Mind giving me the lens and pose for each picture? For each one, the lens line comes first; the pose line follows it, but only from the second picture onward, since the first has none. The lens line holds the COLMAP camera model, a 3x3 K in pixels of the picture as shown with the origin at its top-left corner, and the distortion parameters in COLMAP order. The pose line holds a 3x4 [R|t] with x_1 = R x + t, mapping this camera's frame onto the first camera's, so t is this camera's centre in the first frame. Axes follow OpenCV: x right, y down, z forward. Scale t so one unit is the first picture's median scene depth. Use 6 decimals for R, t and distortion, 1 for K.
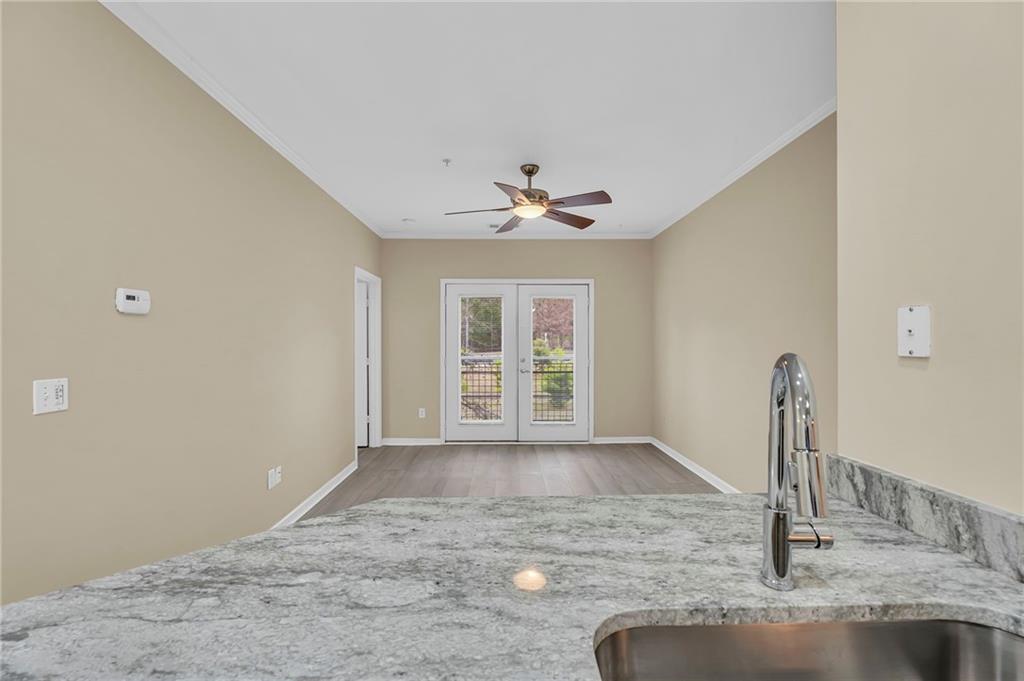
lens RADIAL K [[465.5, 0, 512.0], [0, 465.5, 340.5], [0, 0, 1]] dist [0.000407, 0.000199]
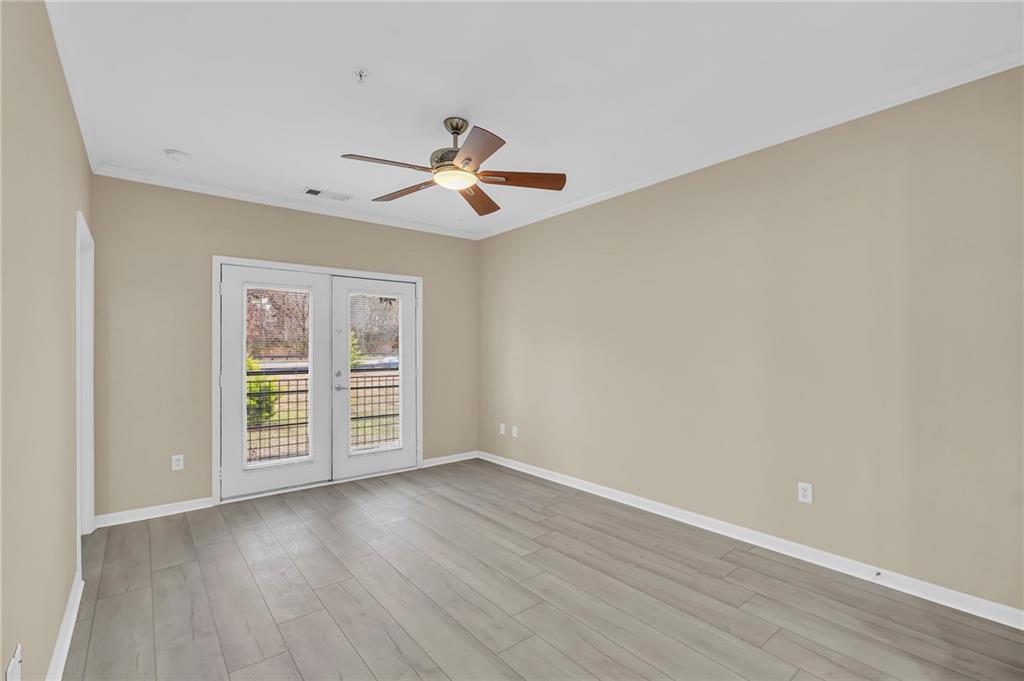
lens RADIAL K [[463.8, 0, 512.7], [0, 463.8, 344.6], [0, 0, 1]] dist [0.001963, 0.000657]
pose [[0.787979, 0.004394, 0.615687, -1.166616], [-0.000902, 0.999982, -0.005981, -0.010031], [-0.615702, 0.004157, 0.787968, 1.136721]]
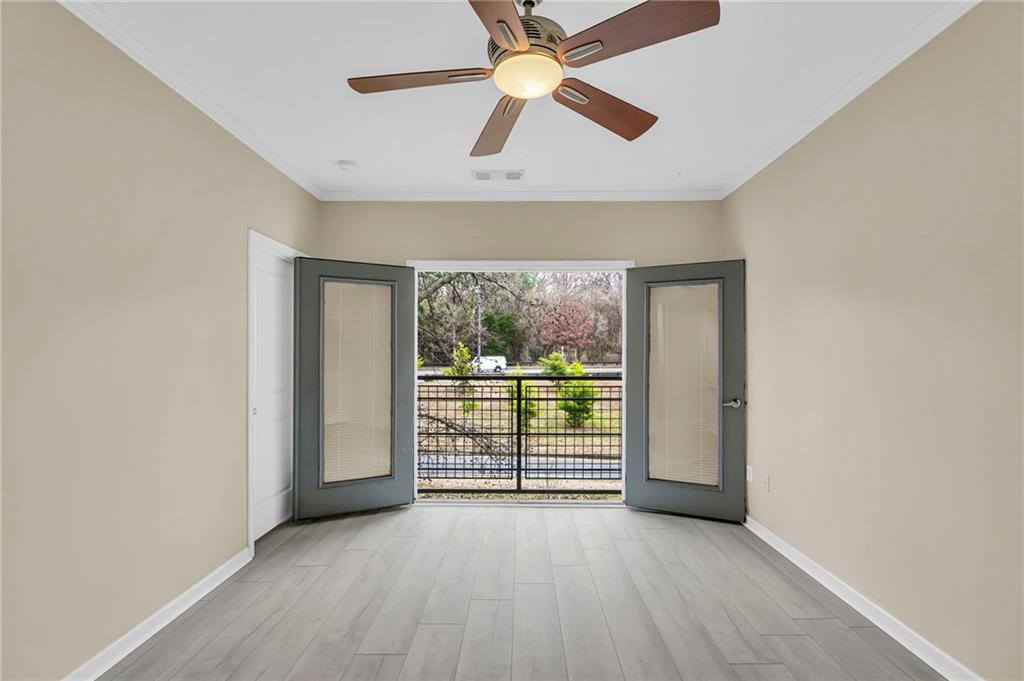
lens RADIAL K [[474.3, 0, 503.5], [0, 474.3, 331.3], [0, 0, 1]] dist [0.003391, 0.001509]
pose [[0.998672, 0.002076, -0.051480, 0.125813], [-0.004574, 0.998815, -0.048453, 0.022742], [0.051319, 0.048624, 0.997498, 1.711296]]
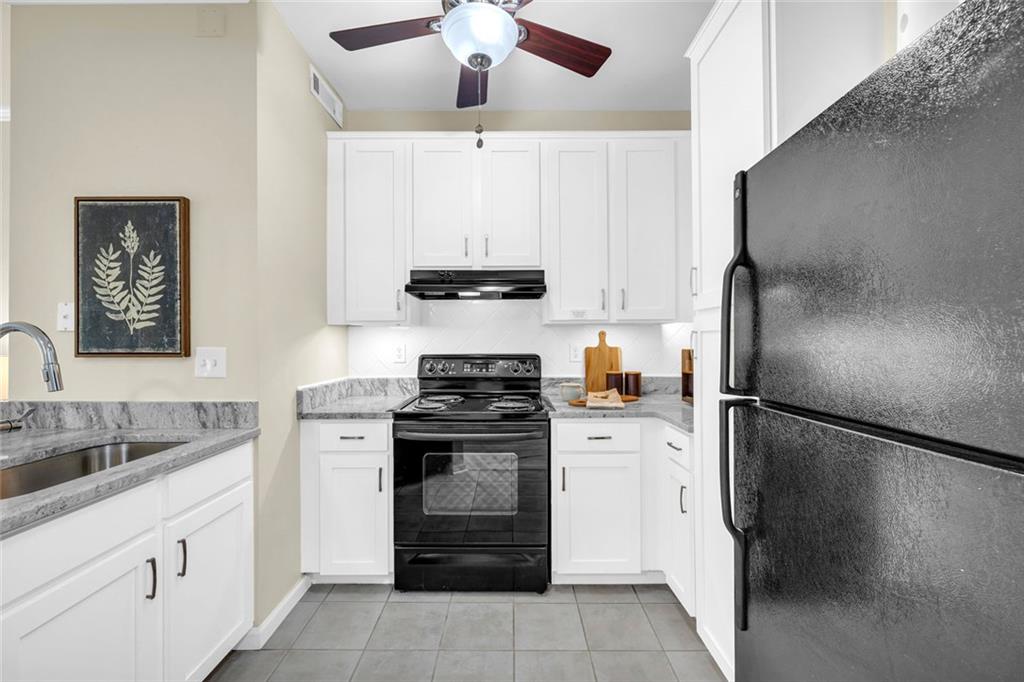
lens RADIAL K [[418.1, 0, 510.3], [0, 418.1, 338.9], [0, 0, 1]] dist [0.000056, -0.000486]
pose [[0.023228, 0.011146, 0.999668, -0.693979], [0.005112, 0.999923, -0.011267, 0.082609], [-0.999717, 0.005372, 0.023170, -0.732670]]
